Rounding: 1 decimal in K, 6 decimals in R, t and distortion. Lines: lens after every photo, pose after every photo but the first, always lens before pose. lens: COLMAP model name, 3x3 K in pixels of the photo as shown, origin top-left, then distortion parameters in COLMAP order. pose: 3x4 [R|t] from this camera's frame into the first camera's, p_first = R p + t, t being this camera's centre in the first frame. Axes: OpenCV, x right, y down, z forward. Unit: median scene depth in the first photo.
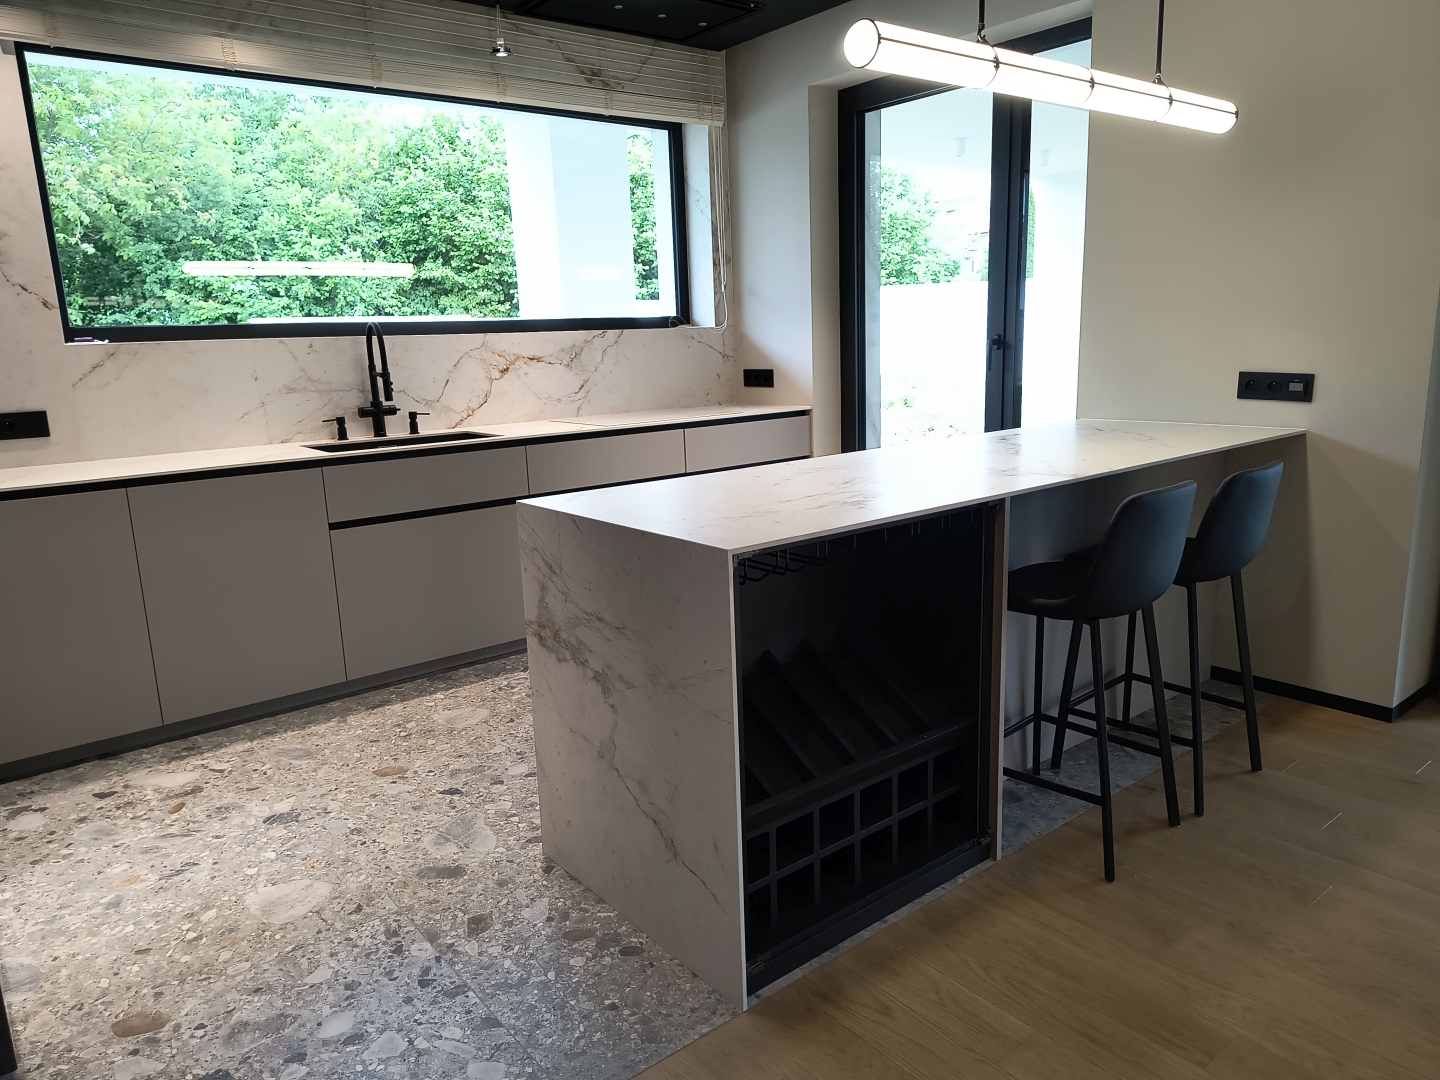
lens RADIAL K [[974.6, 0, 720.0], [0, 974.6, 540.0], [0, 0, 1]] dist [0.066774, -0.077224]
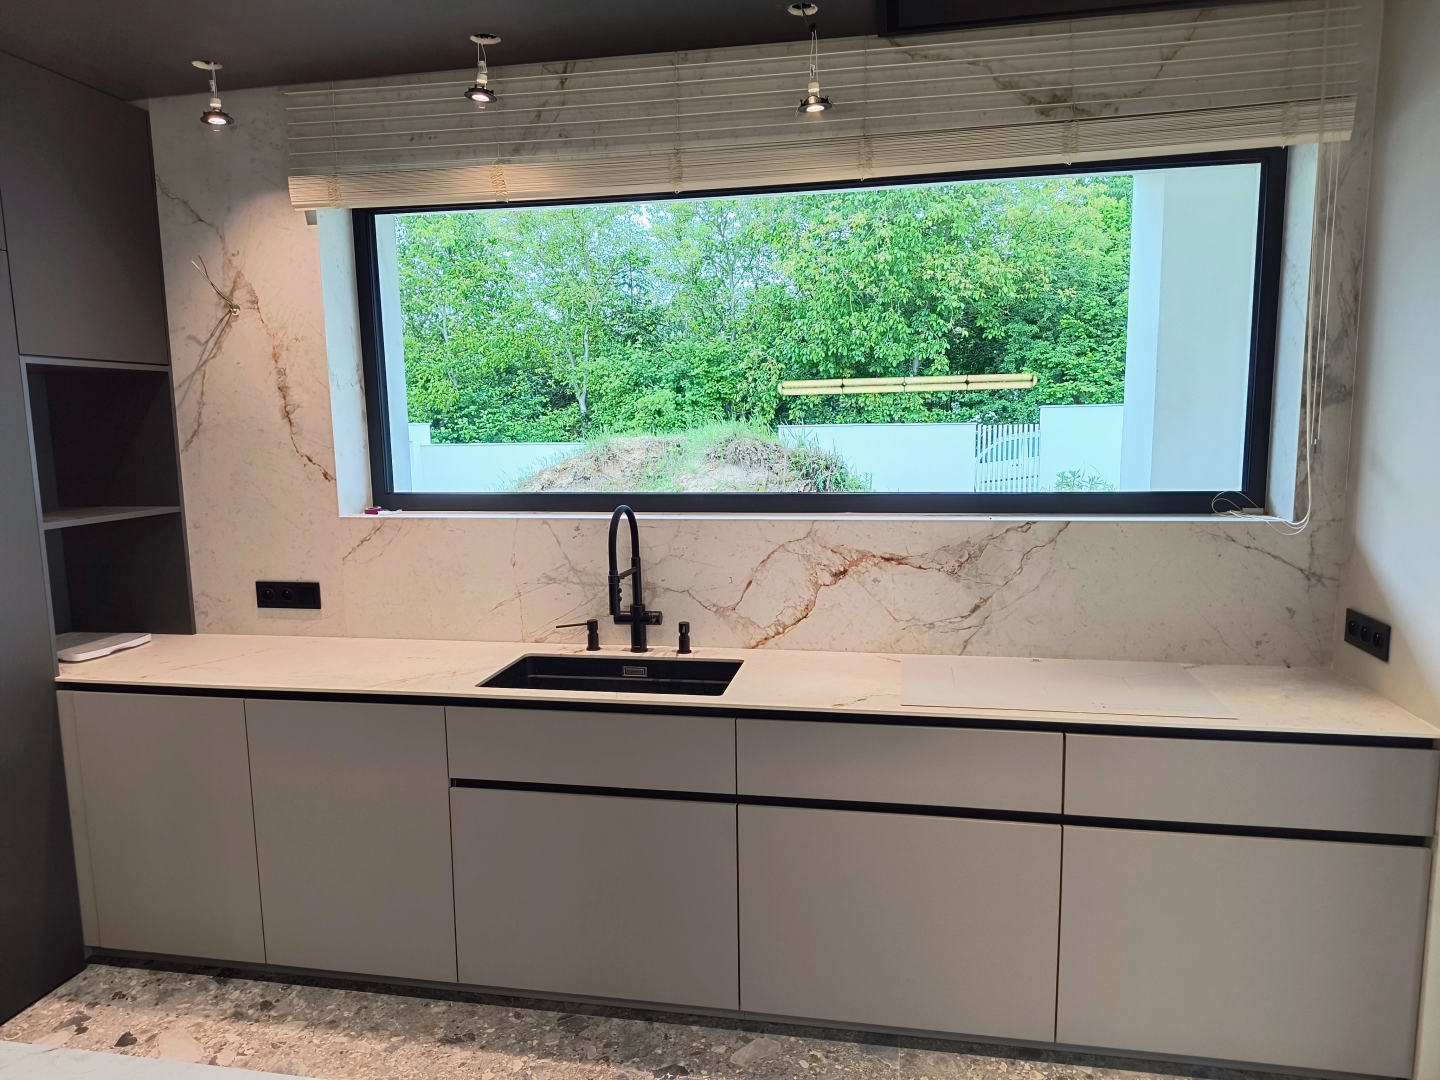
lens RADIAL K [[982.2, 0, 716.9], [0, 982.2, 556.8], [0, 0, 1]] dist [0.003242, -0.003119]
pose [[0.647303, 0.131604, -0.750786, 0.260129], [-0.164289, 0.985919, 0.031175, -0.223900], [0.744317, 0.103166, 0.659810, 0.584085]]
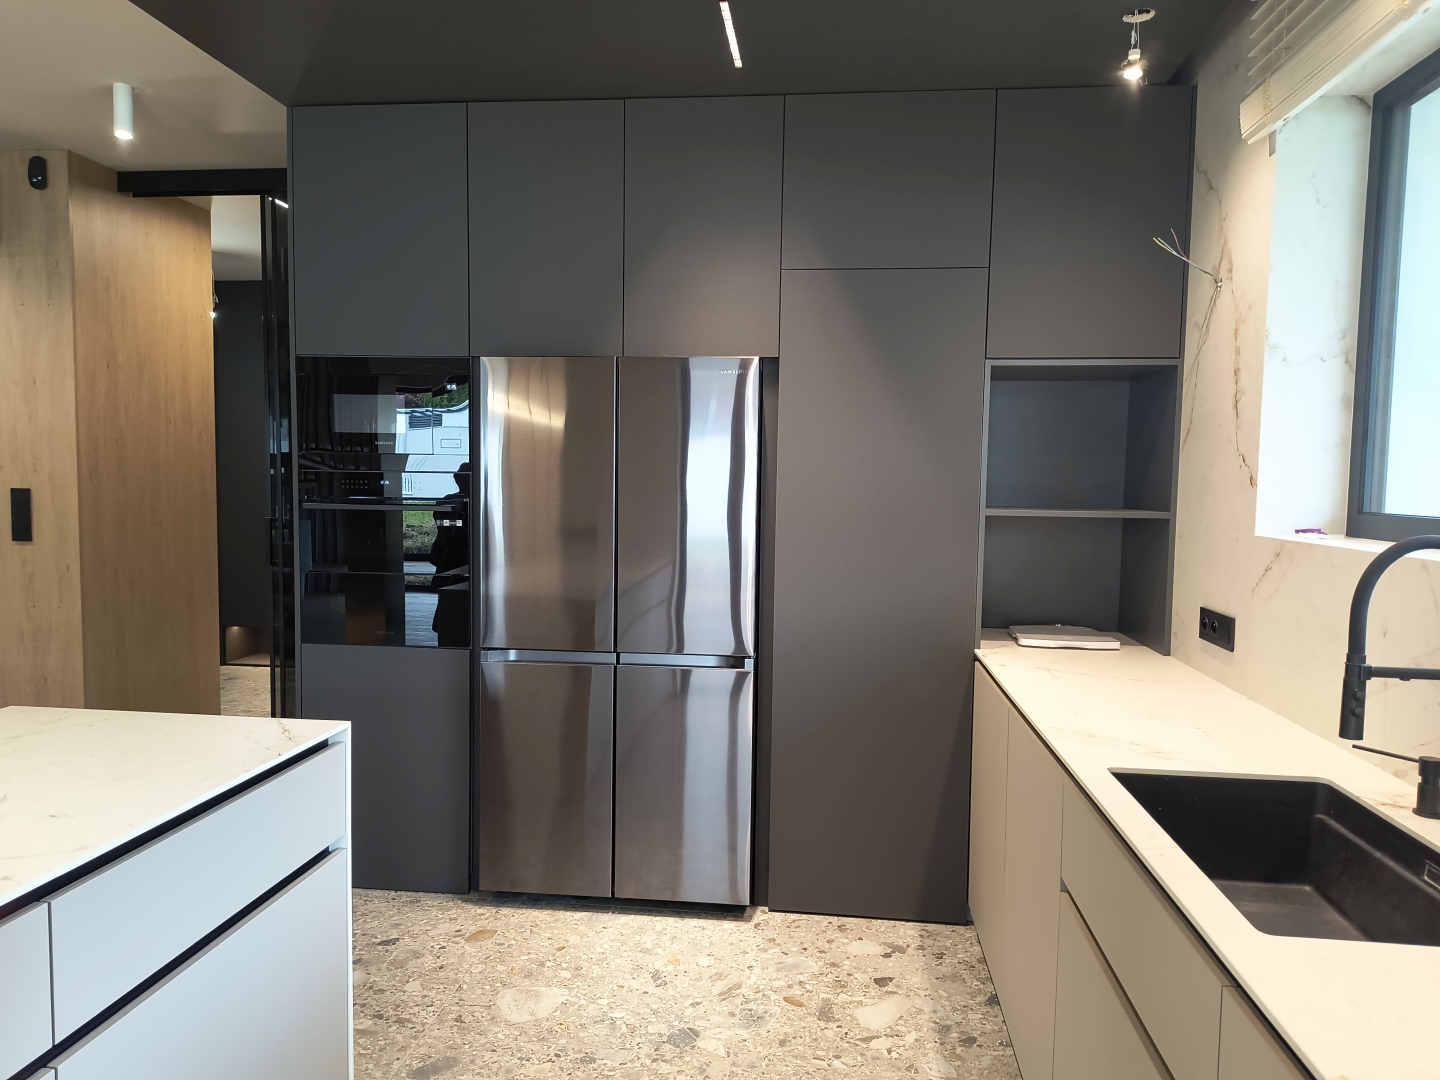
lens RADIAL K [[974.6, 0, 720.0], [0, 974.6, 540.0], [0, 0, 1]] dist [0.066774, -0.077224]
pose [[-0.715099, 0.071713, -0.695335, 0.102647], [-0.131694, 0.963090, 0.234765, -0.279934], [0.686506, 0.259452, -0.679260, 1.097117]]
